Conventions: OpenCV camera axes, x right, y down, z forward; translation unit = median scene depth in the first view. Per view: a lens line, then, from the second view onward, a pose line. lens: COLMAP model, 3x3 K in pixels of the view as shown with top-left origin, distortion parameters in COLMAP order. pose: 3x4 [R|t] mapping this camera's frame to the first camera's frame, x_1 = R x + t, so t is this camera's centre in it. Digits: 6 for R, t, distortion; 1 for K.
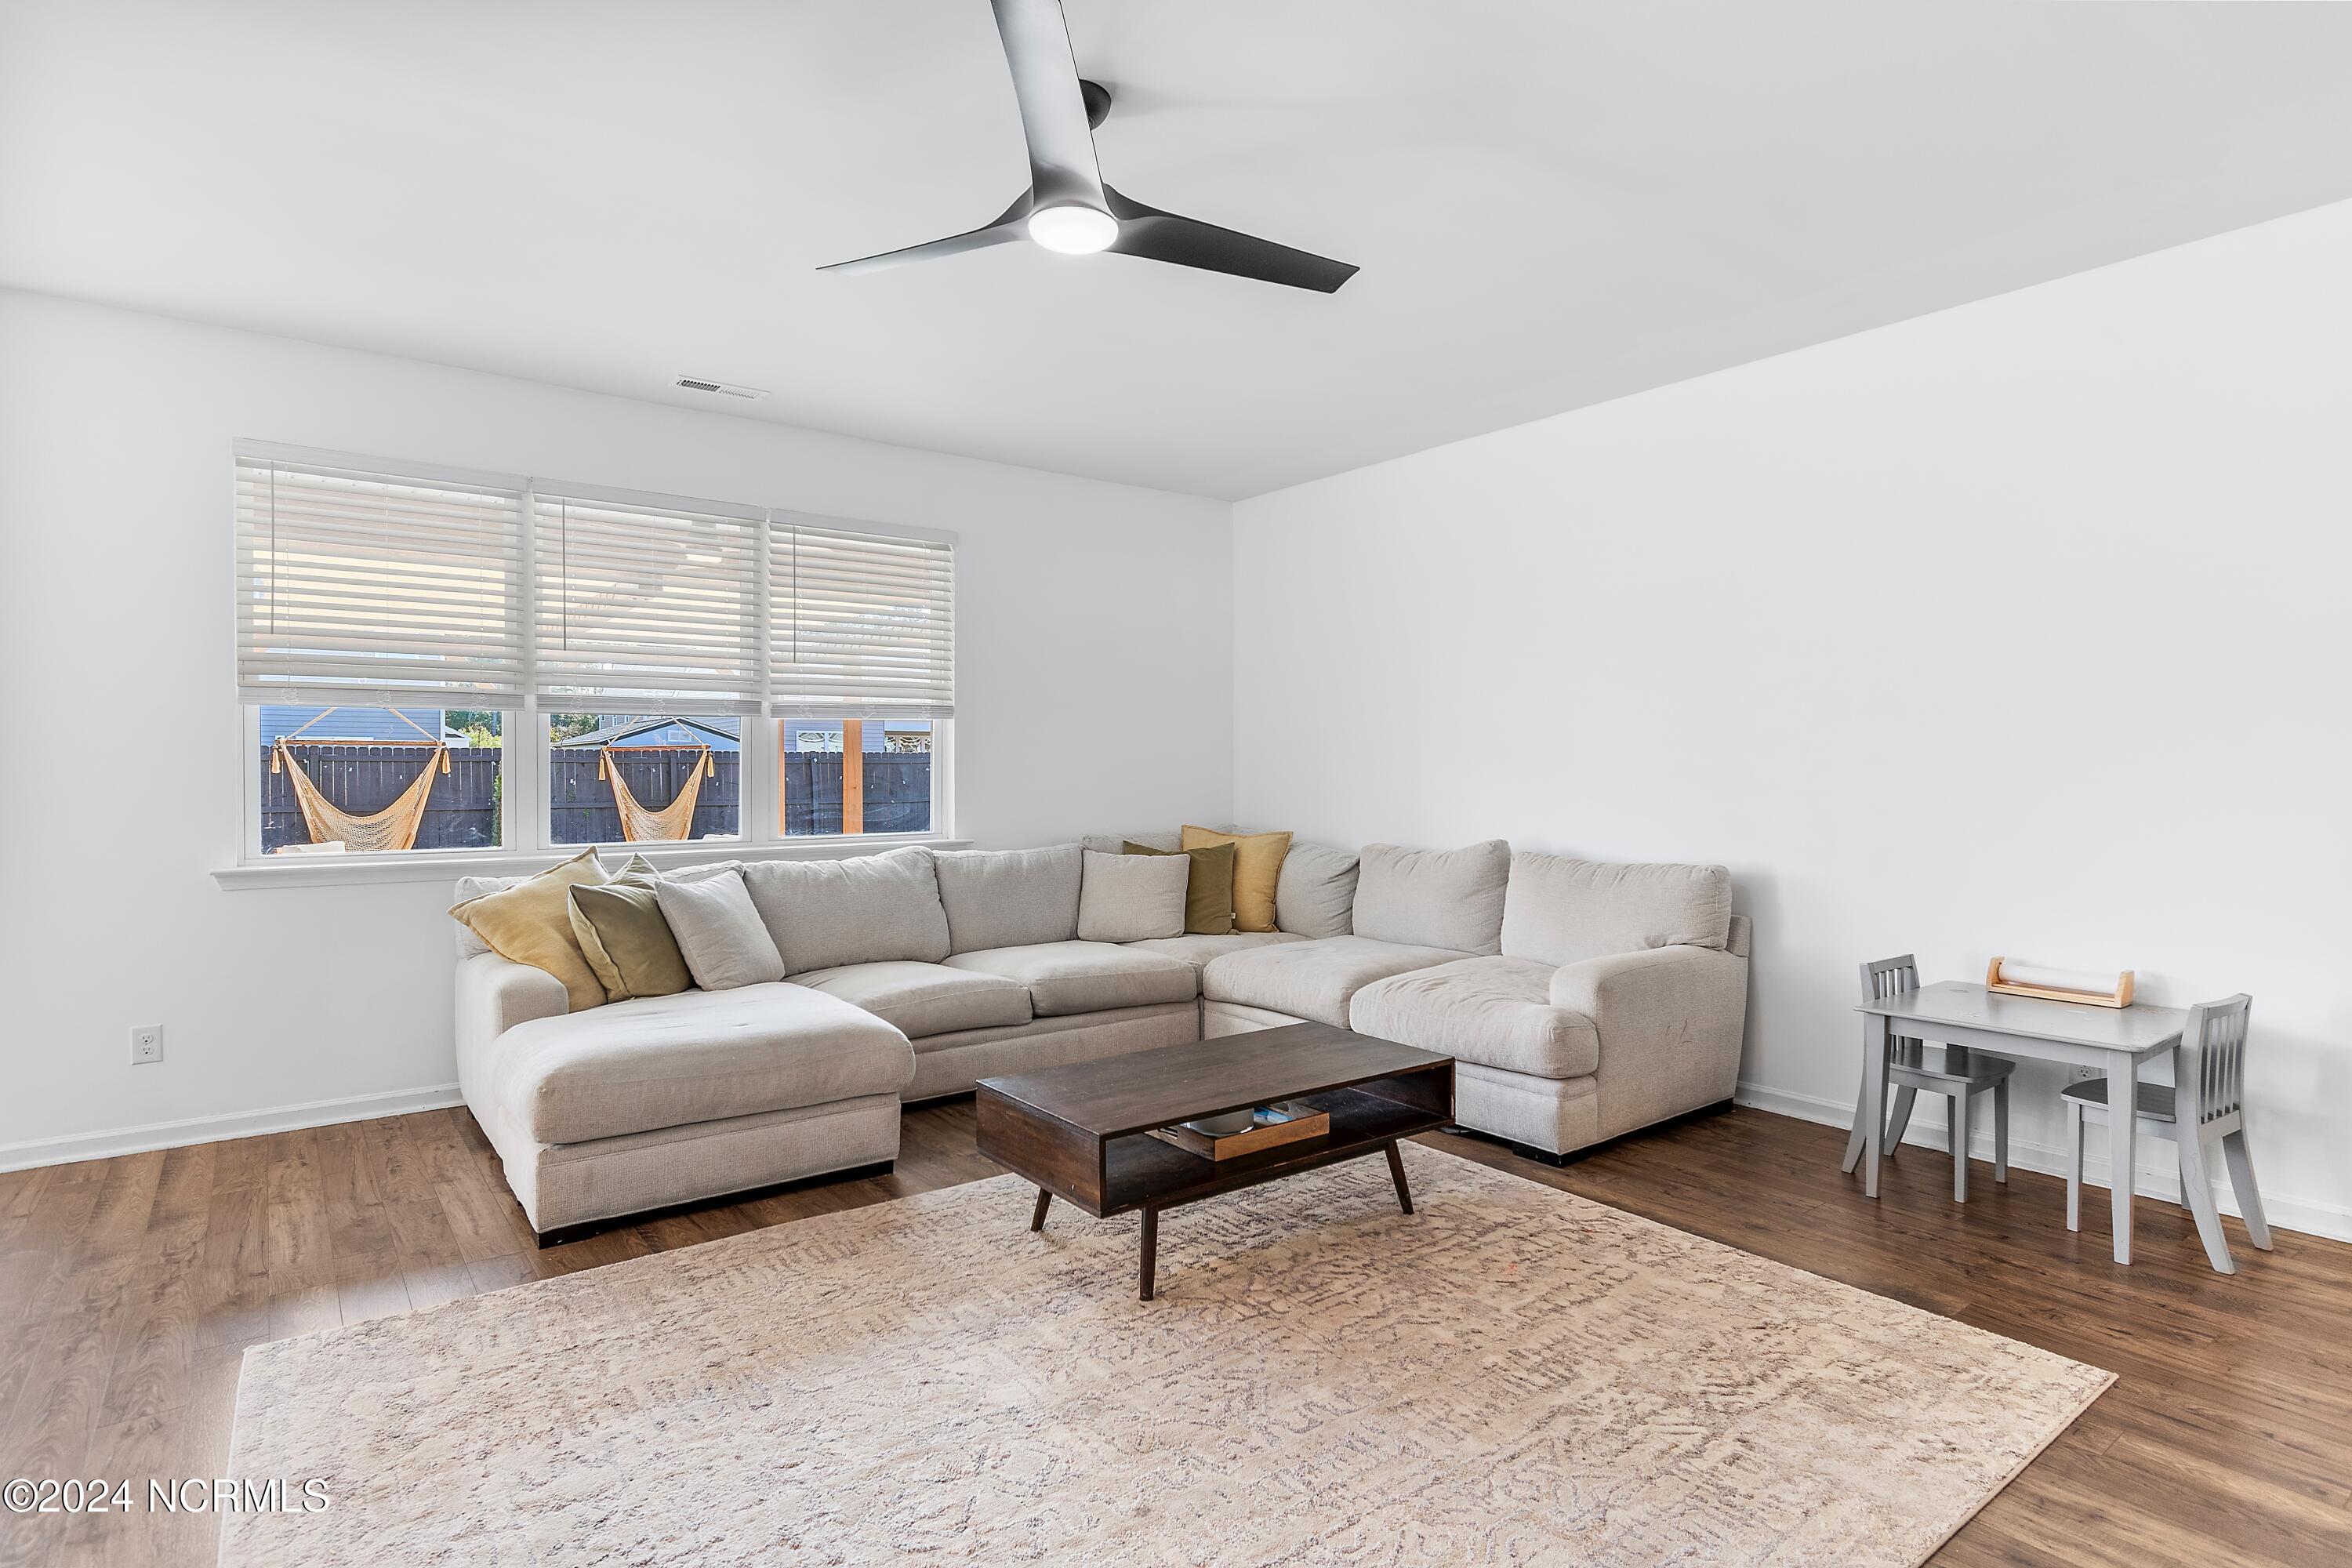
lens RADIAL K [[1206.7, 0, 1168.8], [0, 1206.7, 772.7], [0, 0, 1]] dist [0.003372, -0.006206]
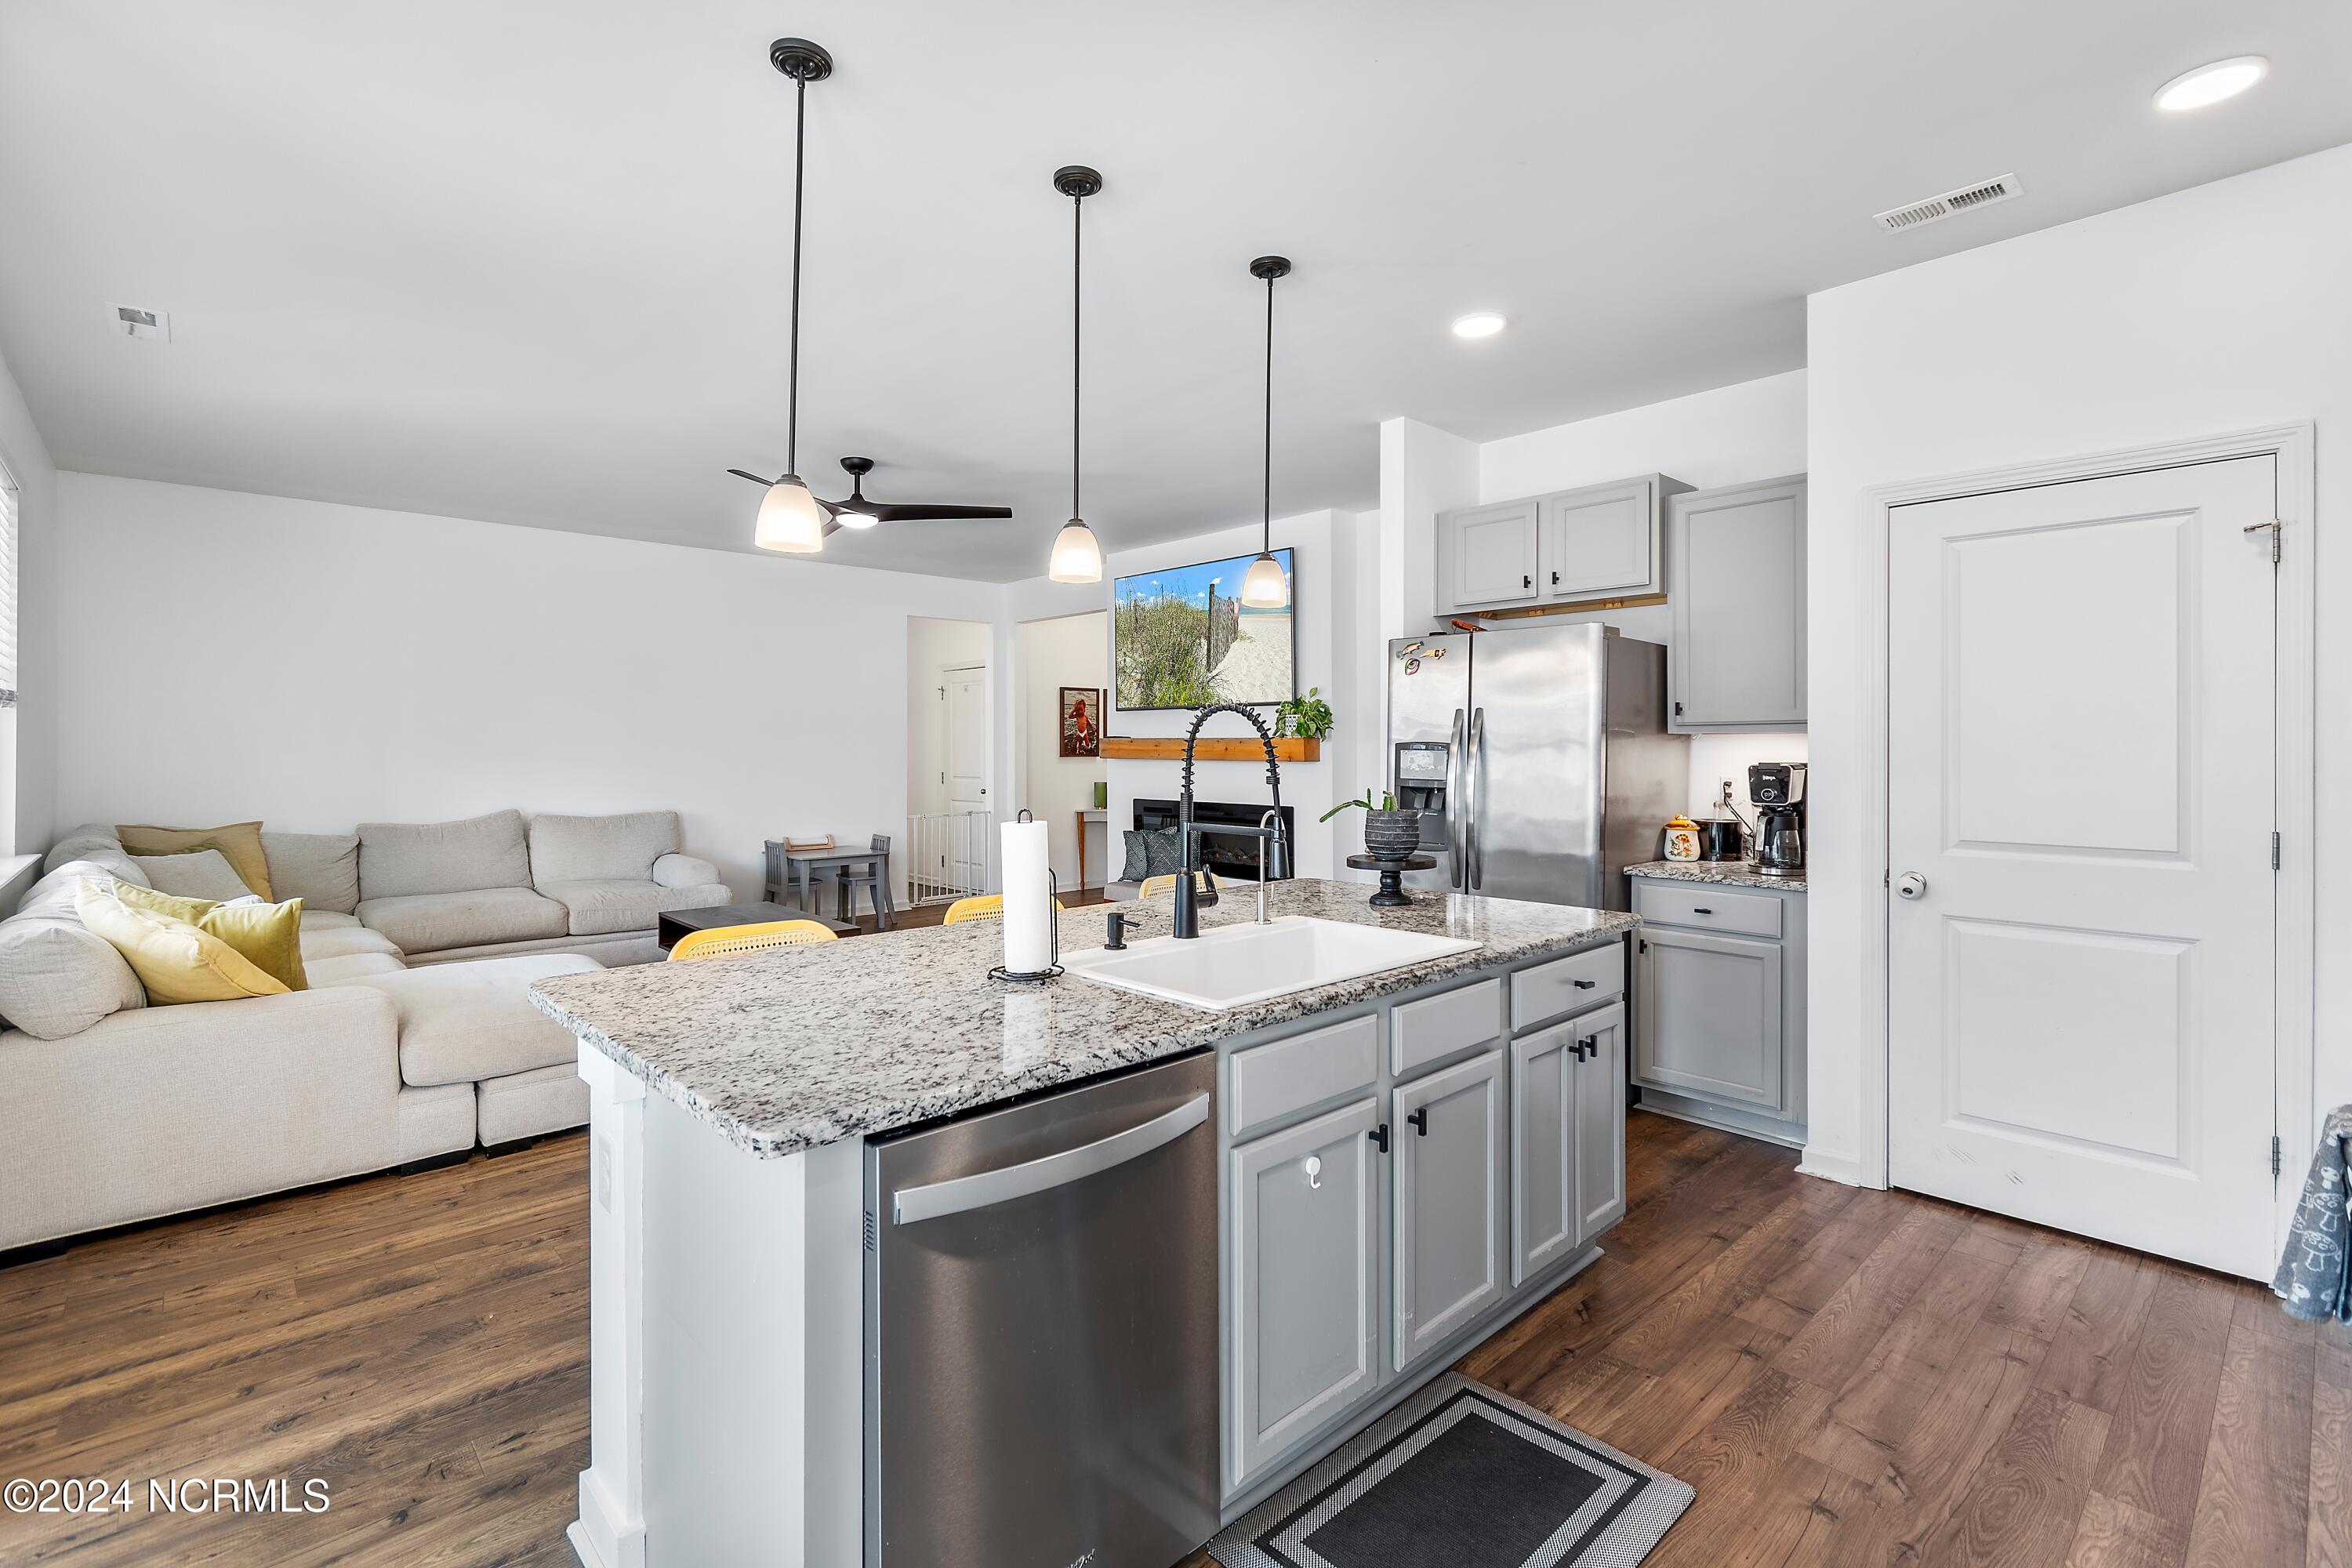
lens RADIAL K [[1045.7, 0, 1170.5], [0, 1045.7, 747.2], [0, 0, 1]] dist [0.002685, -0.001990]
pose [[-0.098210, 0.000644, 0.995166, -1.540205], [0.006051, 0.999982, -0.000050, -0.022694], [-0.995147, 0.006017, -0.098212, 0.465549]]
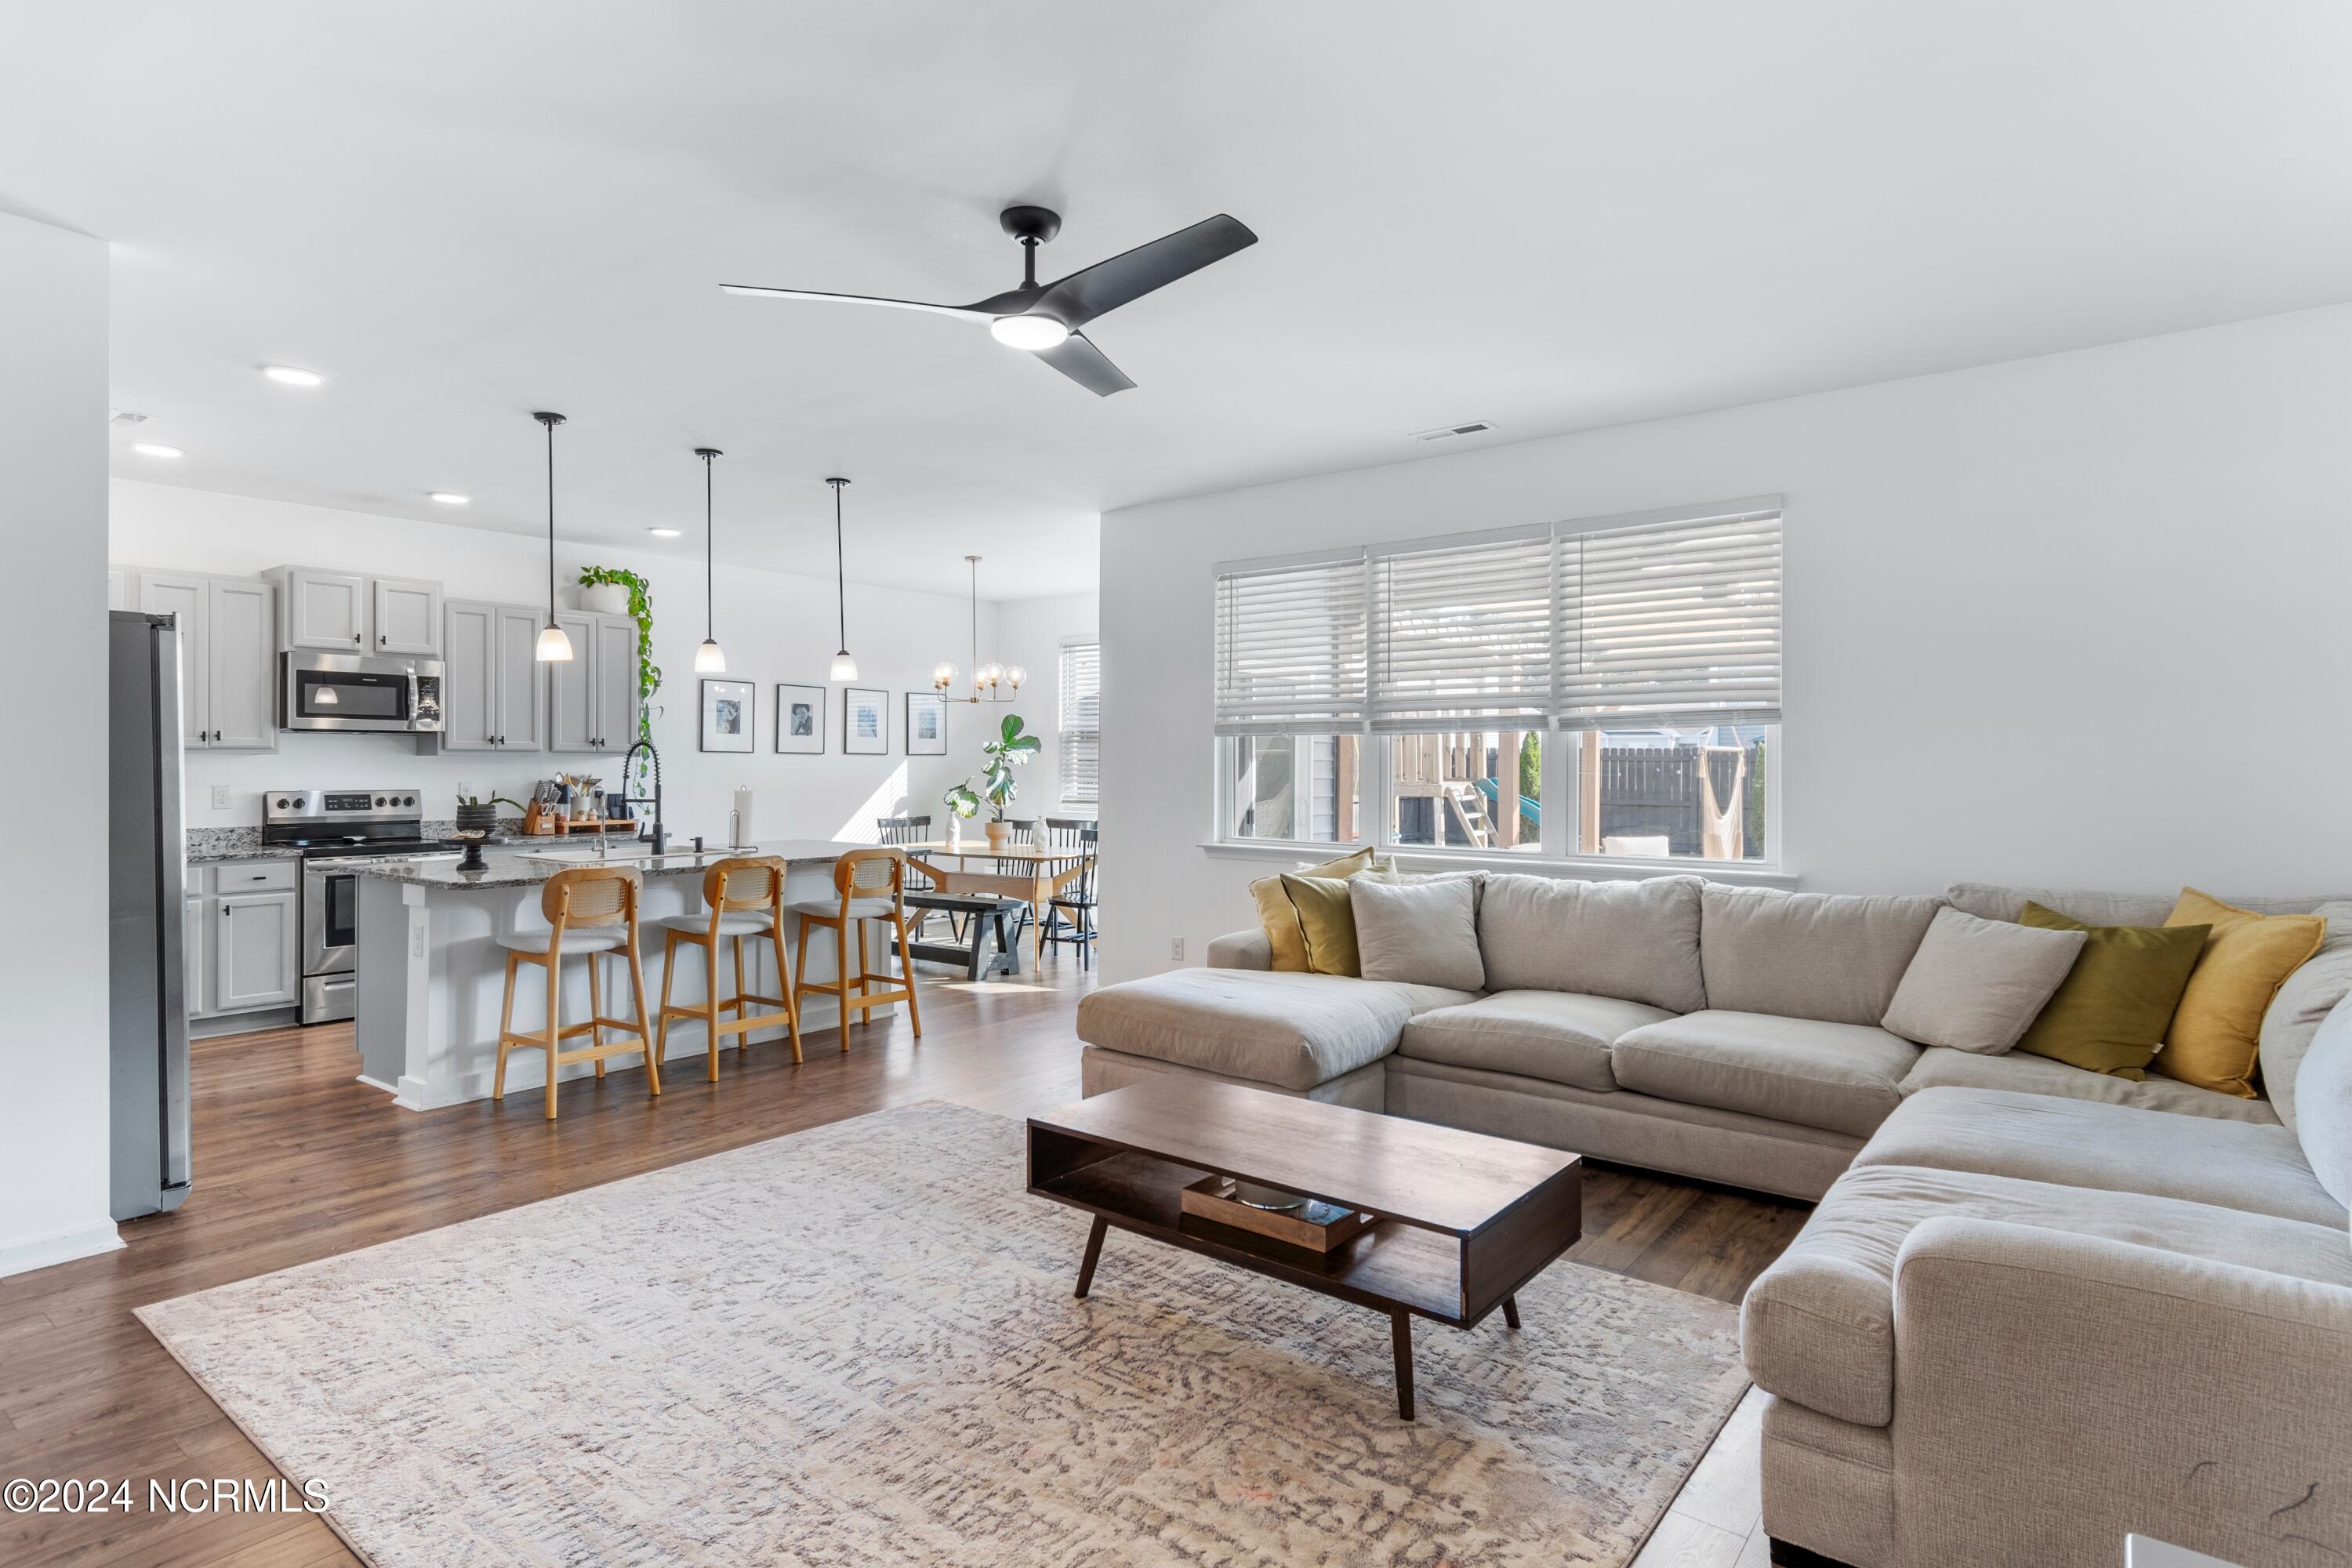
lens RADIAL K [[1206.7, 0, 1164.3], [0, 1206.7, 770.3], [0, 0, 1]] dist [0.003372, -0.006206]
pose [[0.257351, 0.007008, -0.966293, 0.805546], [-0.006231, 0.999965, 0.005593, -0.025621], [0.966298, 0.004581, 0.257386, 0.626174]]
